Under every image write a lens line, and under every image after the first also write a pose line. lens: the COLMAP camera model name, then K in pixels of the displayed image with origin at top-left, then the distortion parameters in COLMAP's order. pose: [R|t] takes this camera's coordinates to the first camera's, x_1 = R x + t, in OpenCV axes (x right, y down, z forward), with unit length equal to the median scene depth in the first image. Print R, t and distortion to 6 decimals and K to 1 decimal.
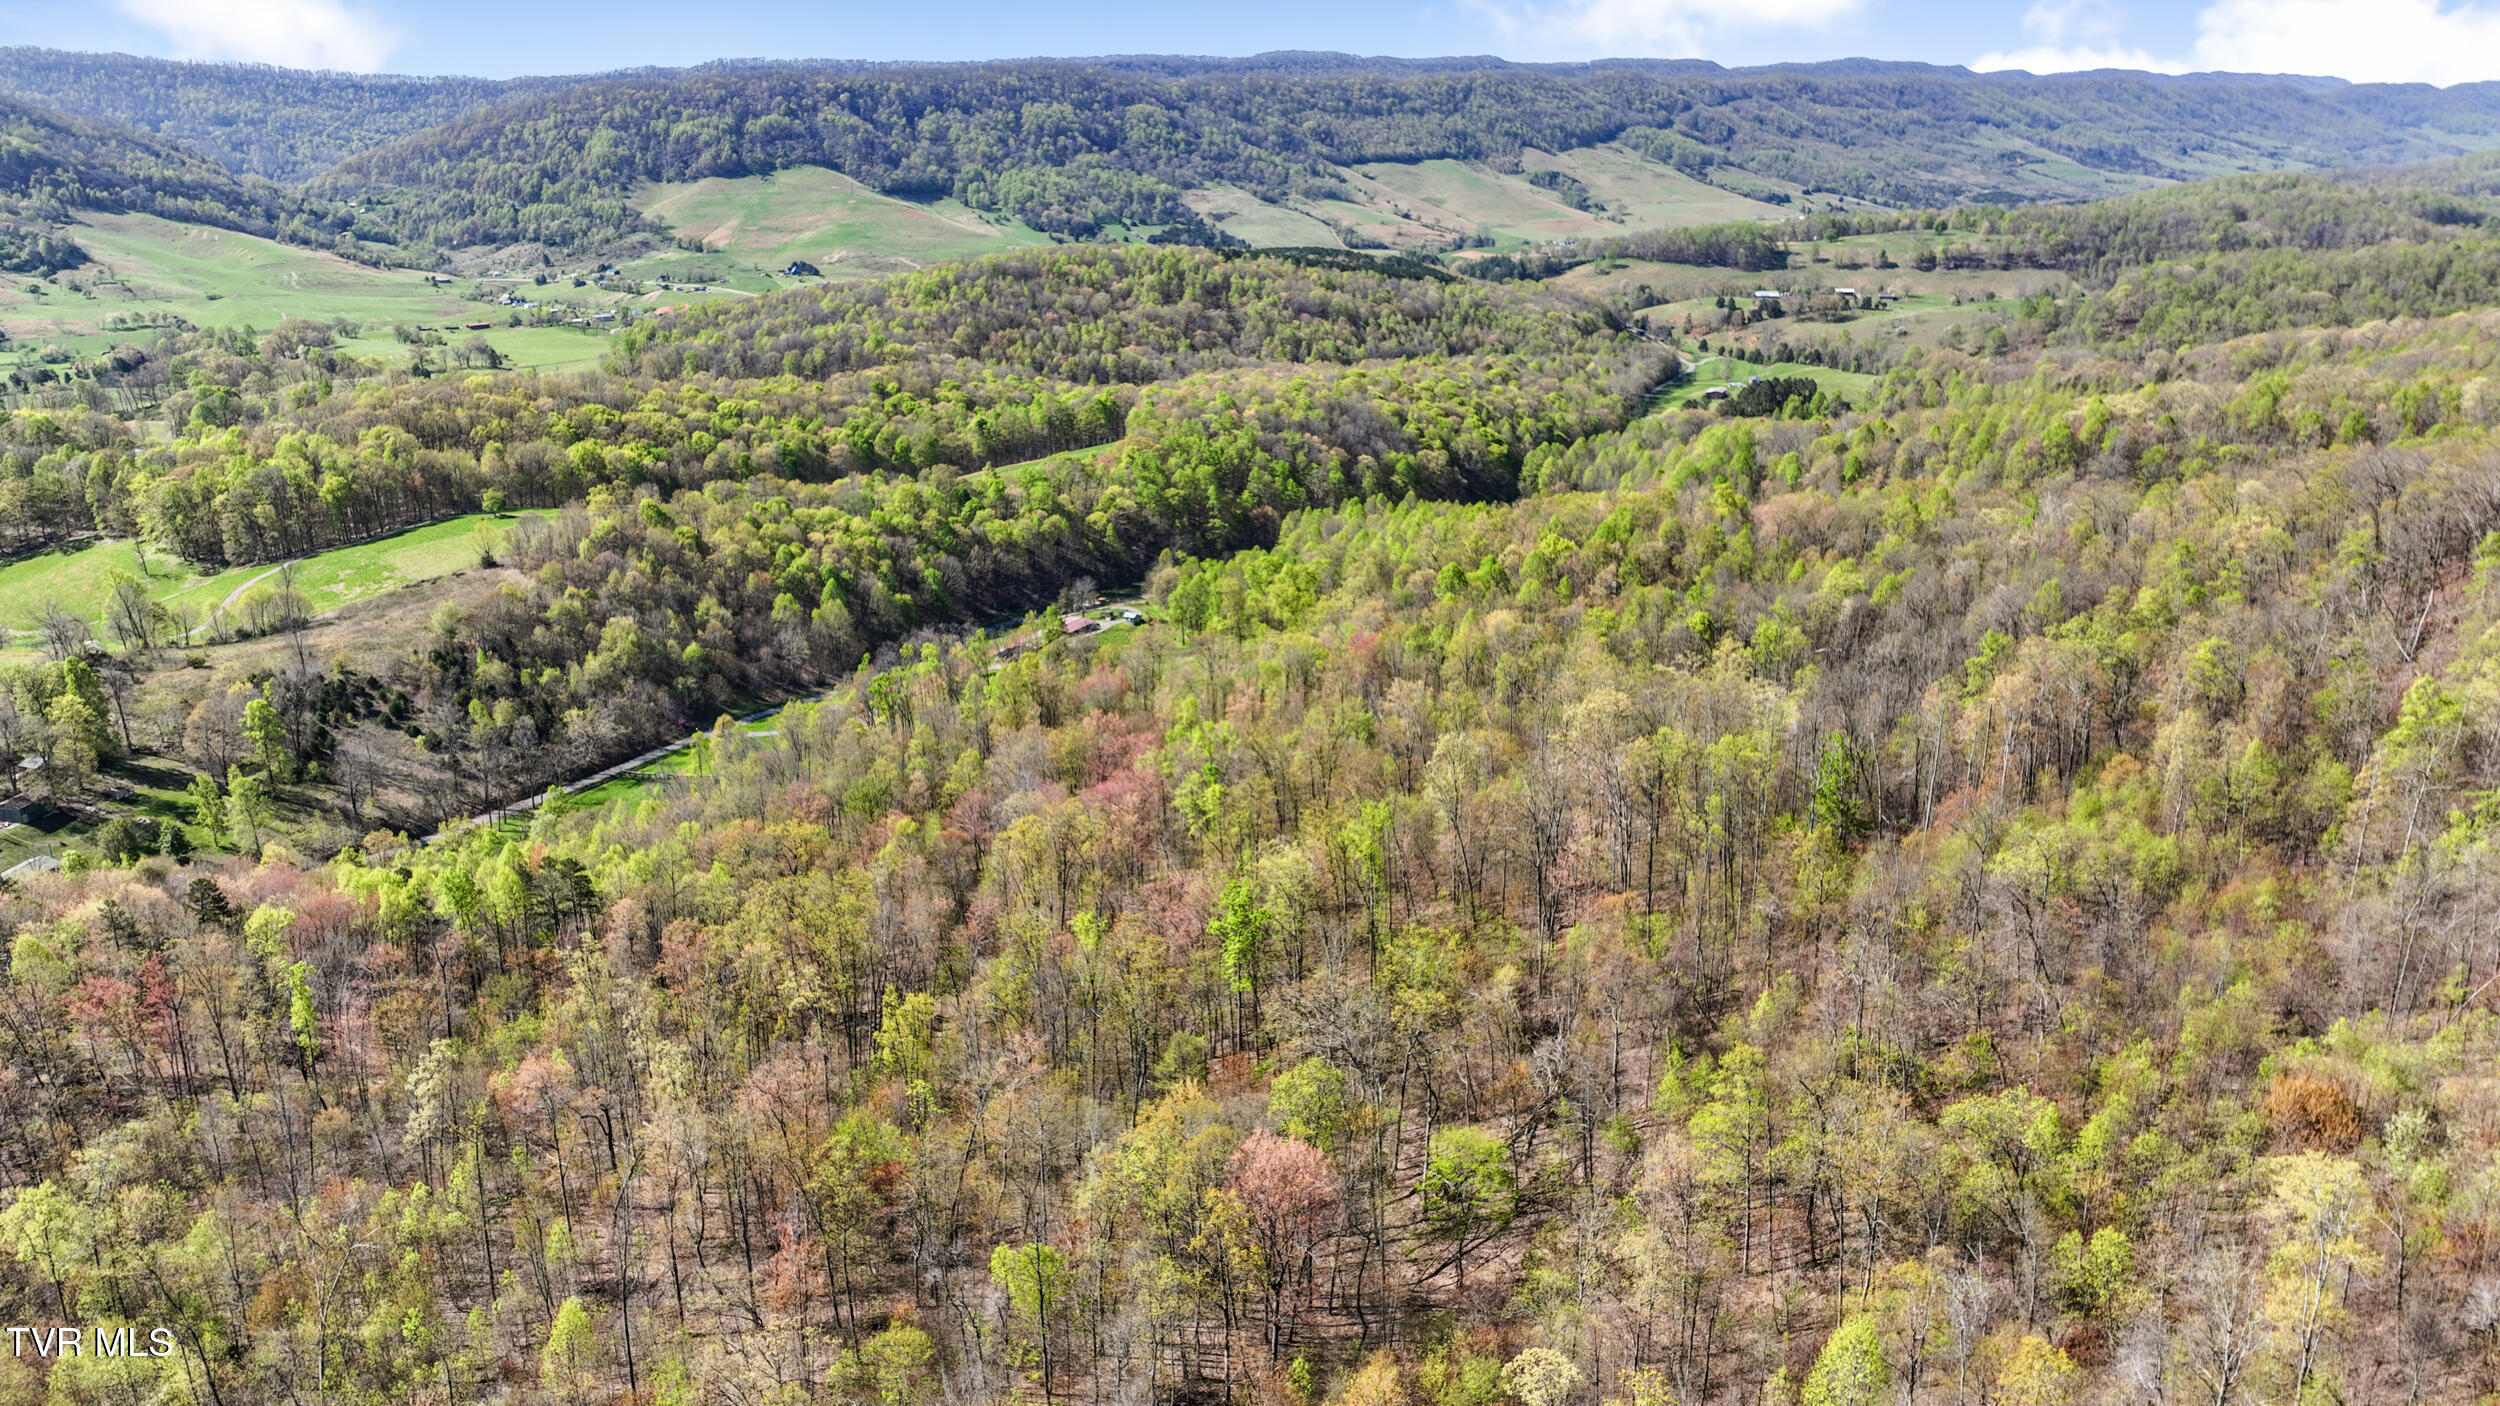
lens RADIAL K [[1785.5, 0, 1252.0], [0, 1785.5, 701.6], [0, 0, 1]] dist [0.001210, 0.025314]
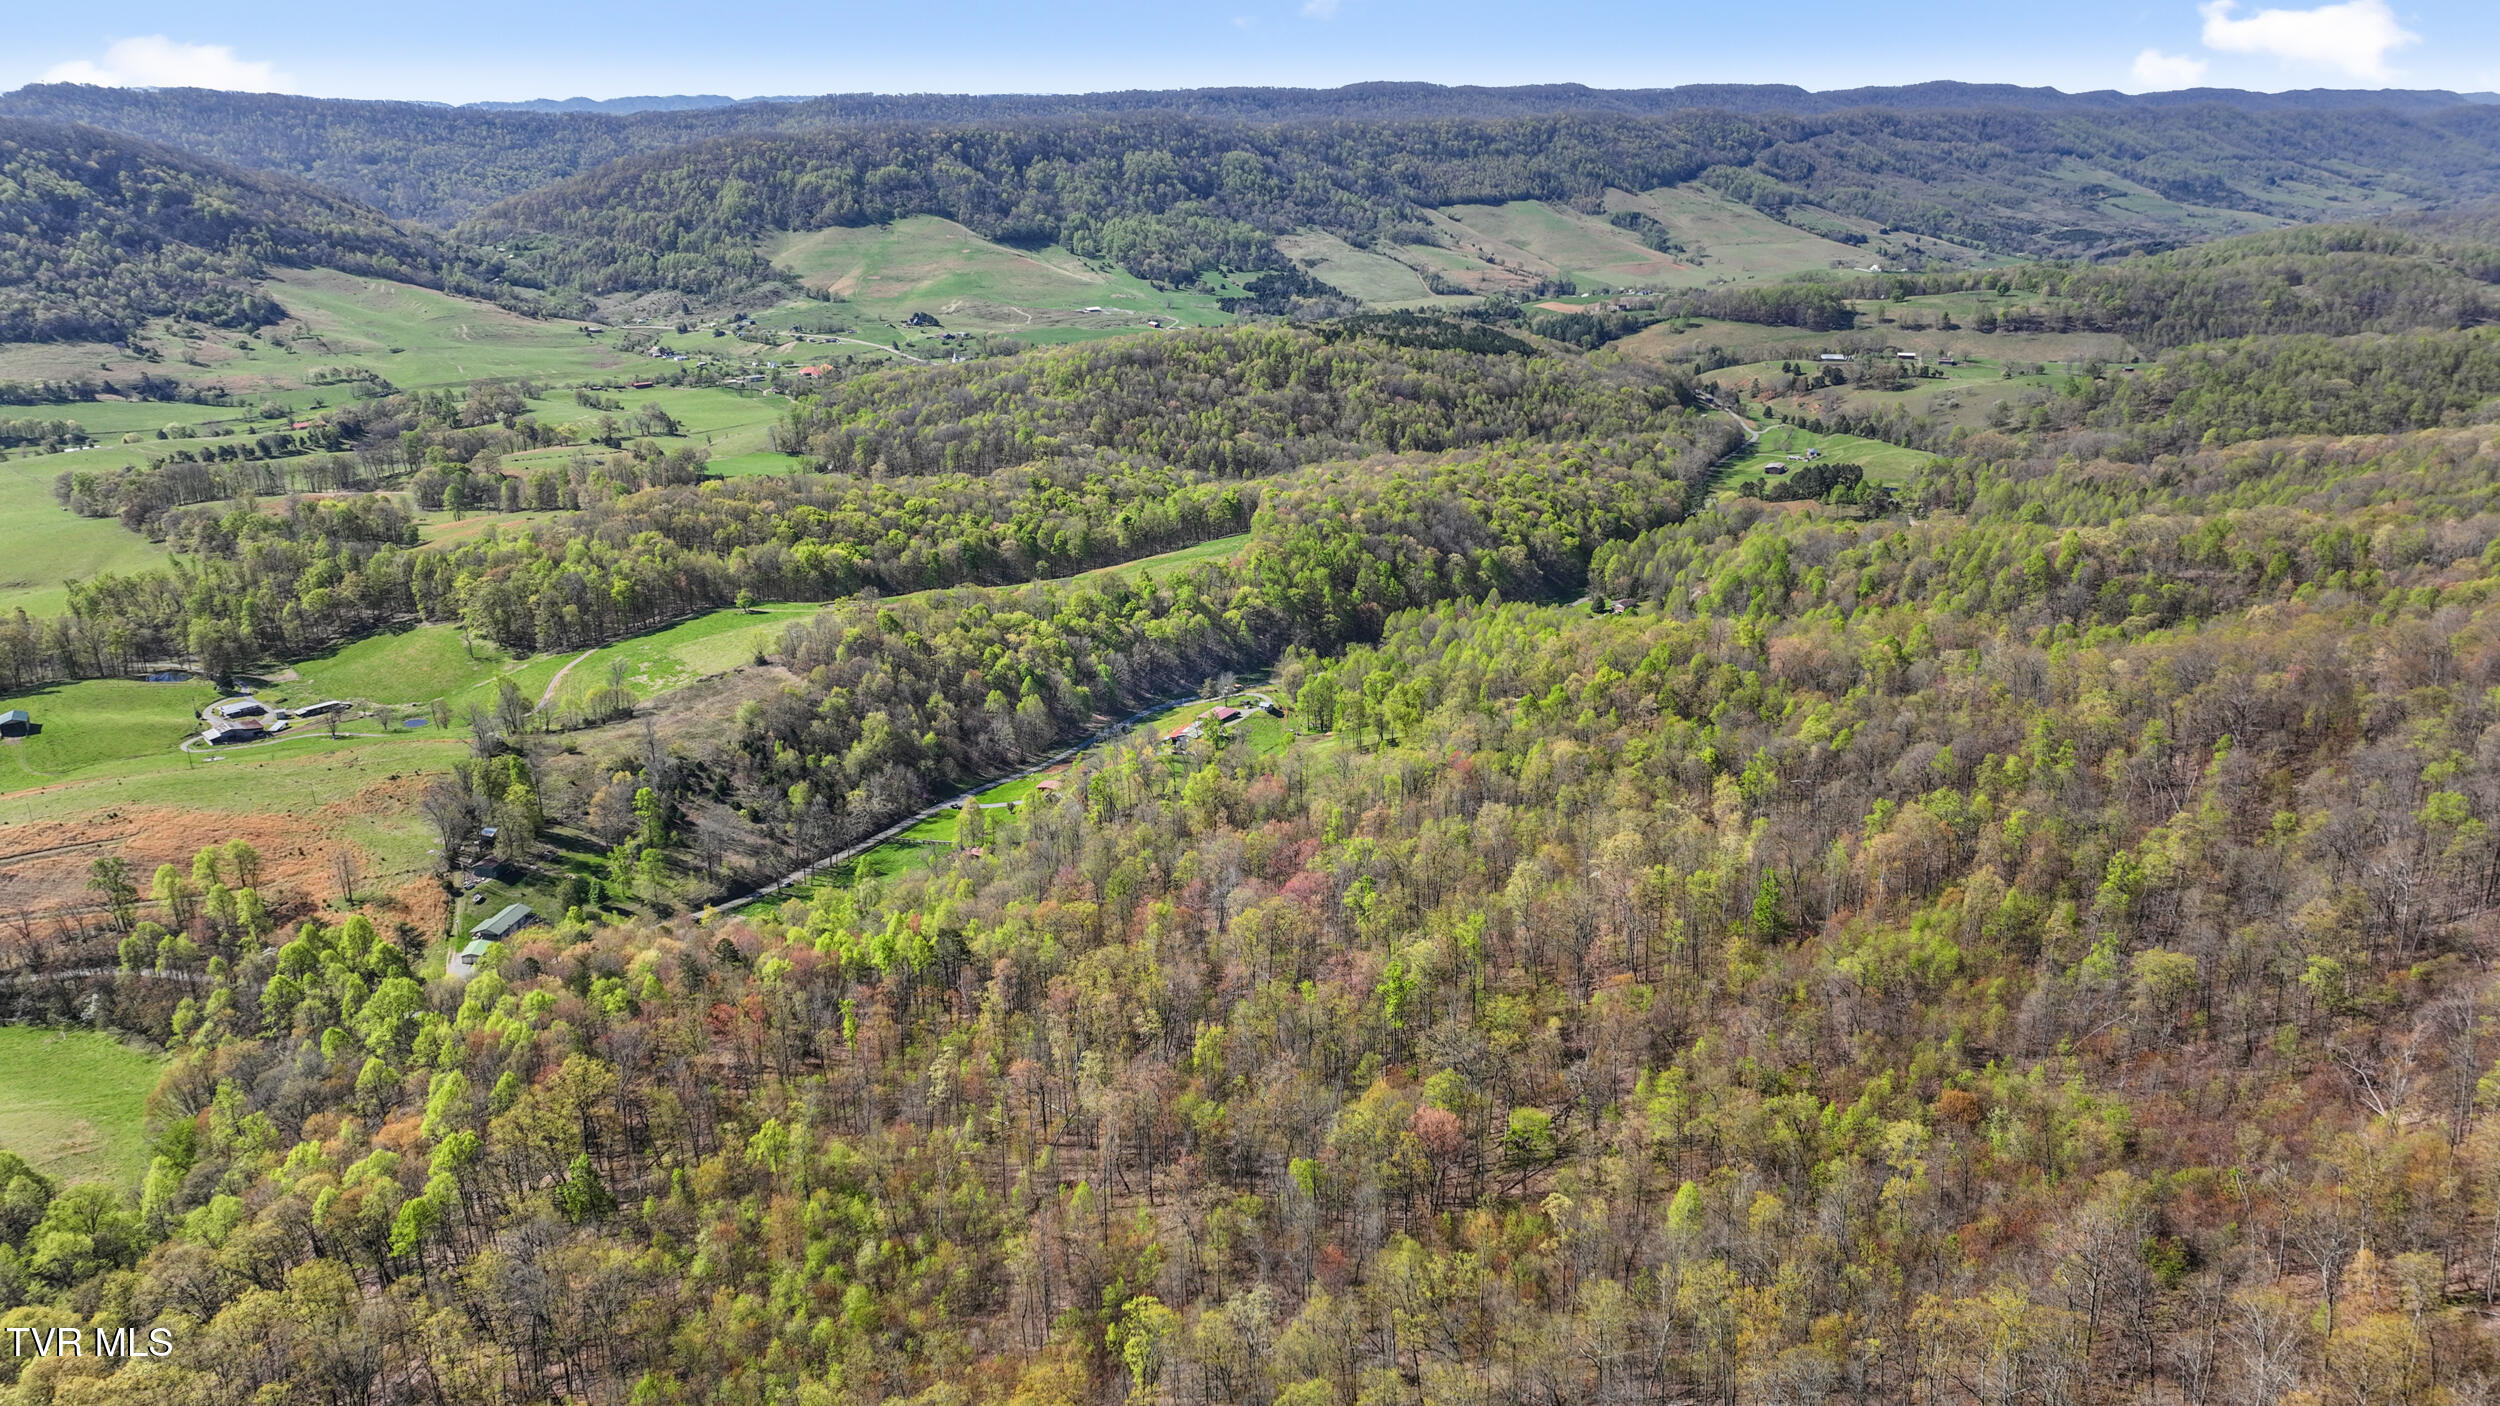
lens RADIAL K [[1785.5, 0, 1252.0], [0, 1785.5, 701.6], [0, 0, 1]] dist [0.001210, 0.025314]
pose [[0.999009, 0.013882, -0.042284, -0.011619], [-0.014067, 0.999893, -0.004094, -0.021108], [0.042222, 0.004685, 0.999097, -0.106400]]
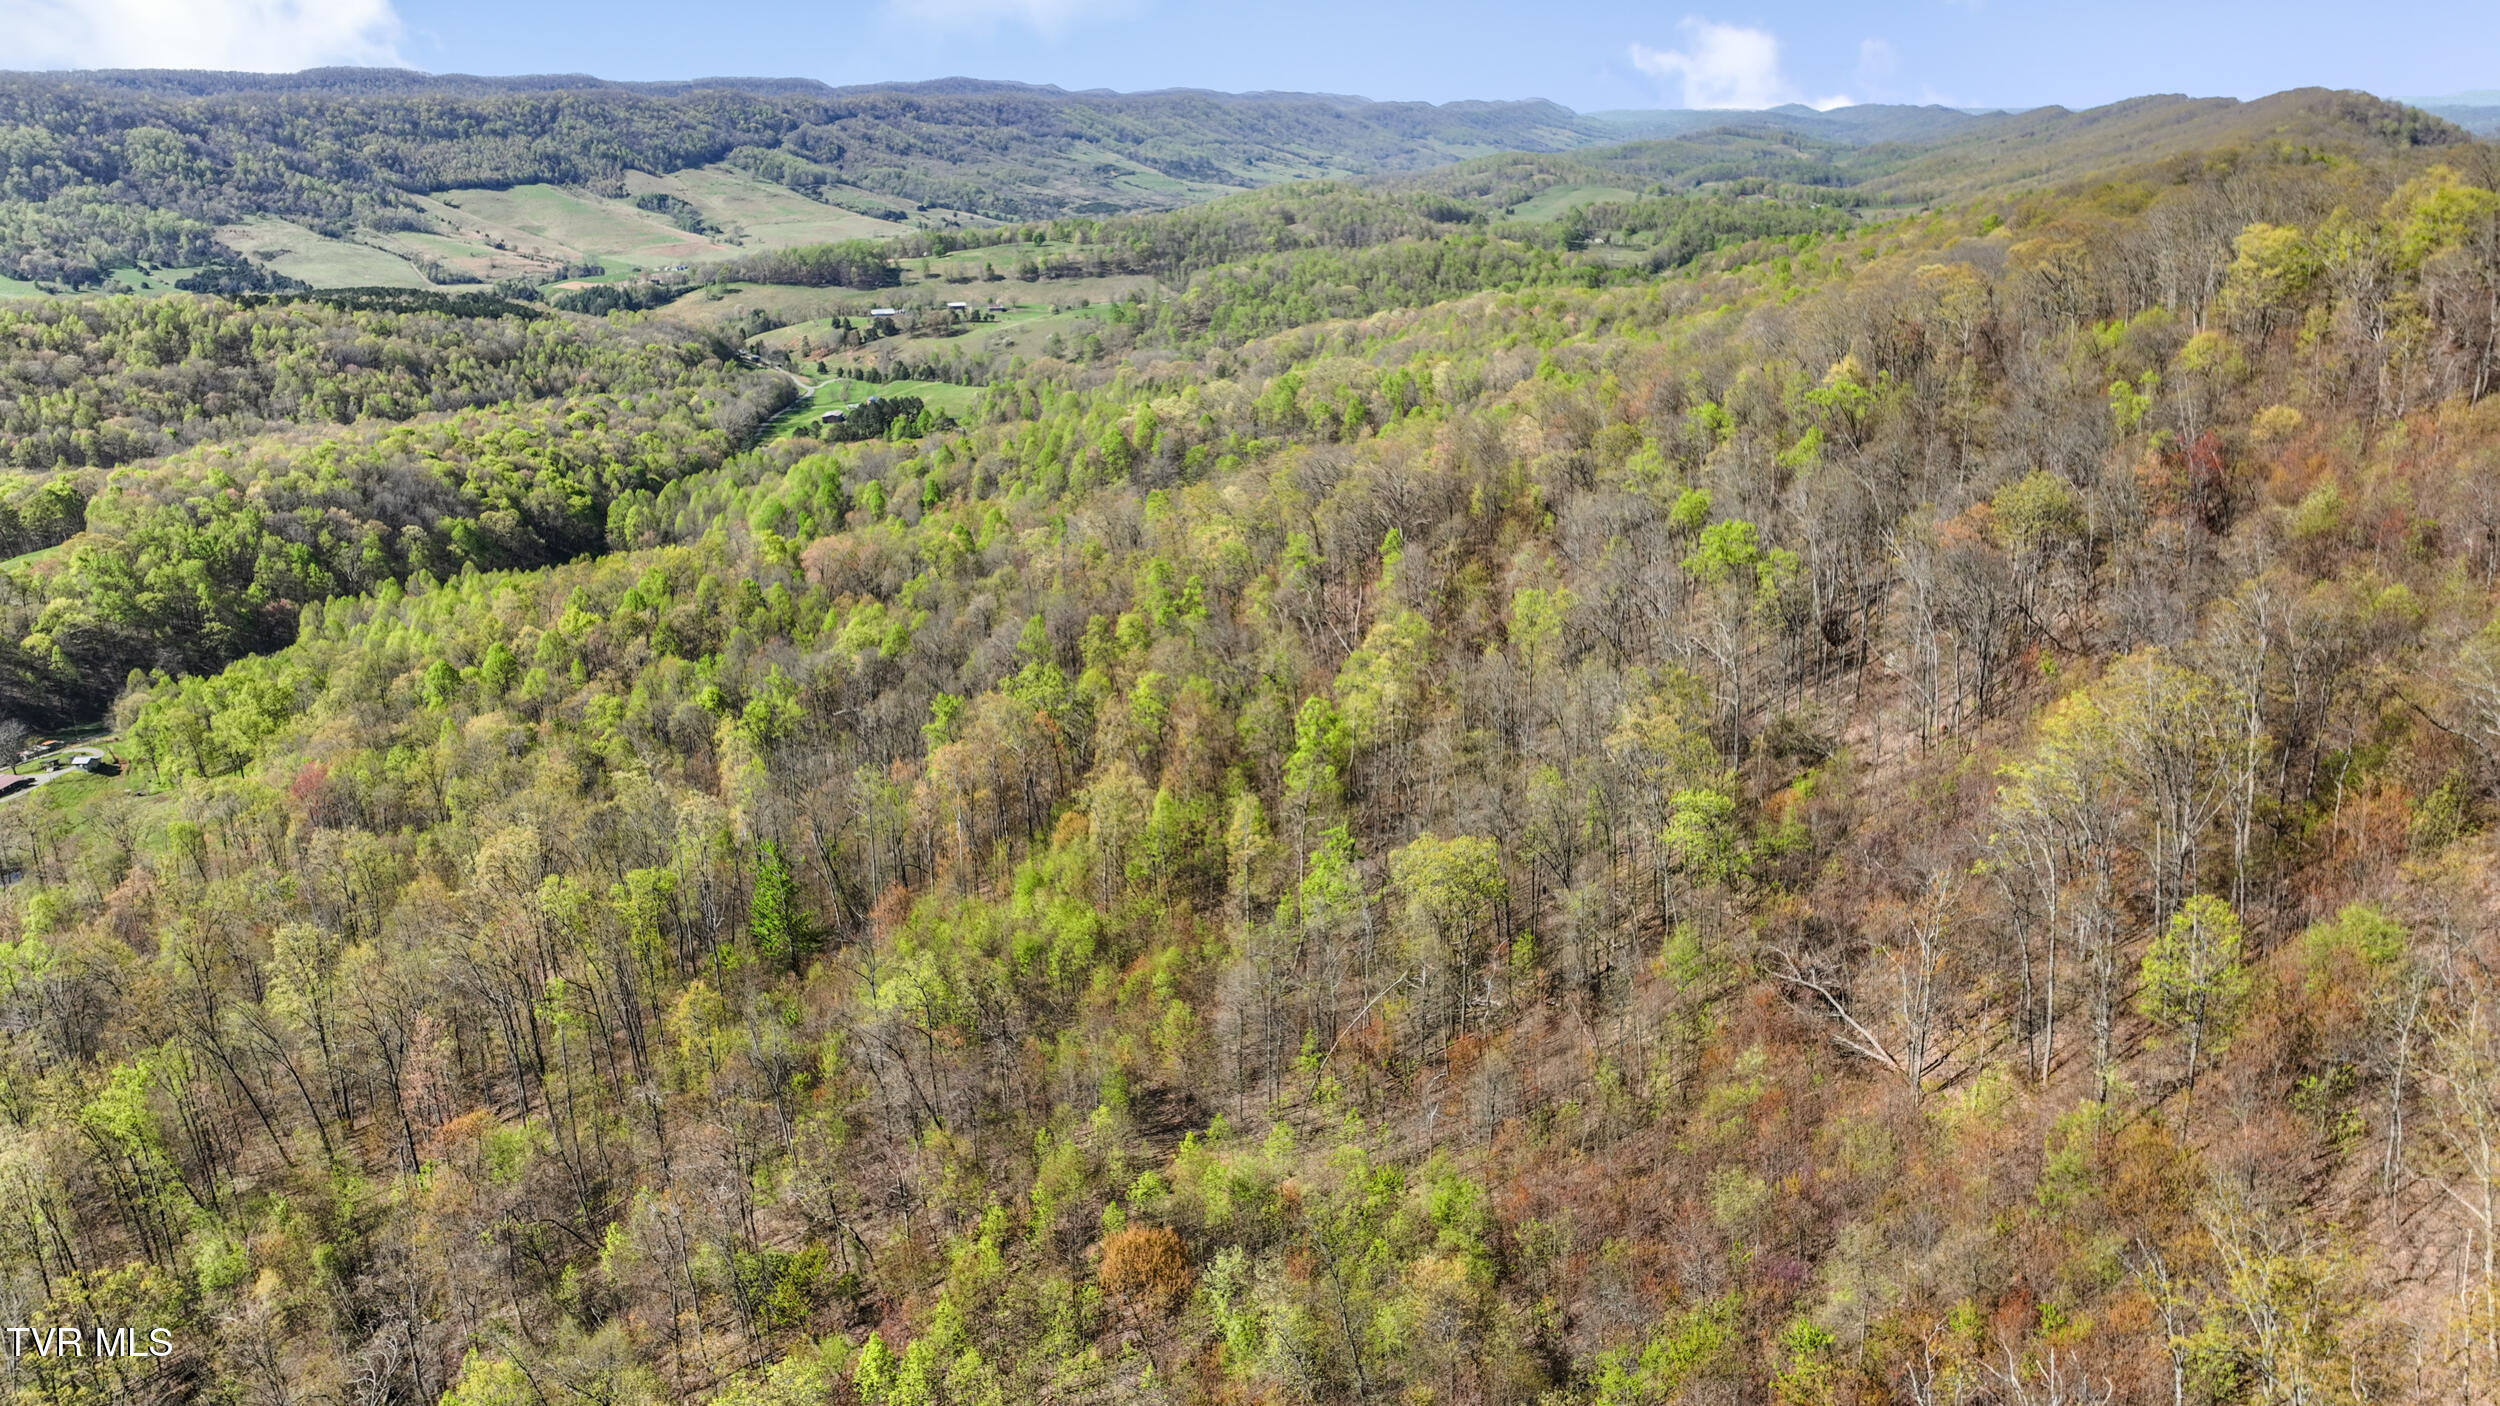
lens RADIAL K [[1785.5, 0, 1252.0], [0, 1785.5, 701.6], [0, 0, 1]] dist [0.001210, 0.025314]
pose [[0.896399, -0.146718, 0.418261, 0.032956], [0.150618, 0.988304, 0.023880, -0.006448], [-0.416873, 0.041591, 0.908013, 0.017188]]
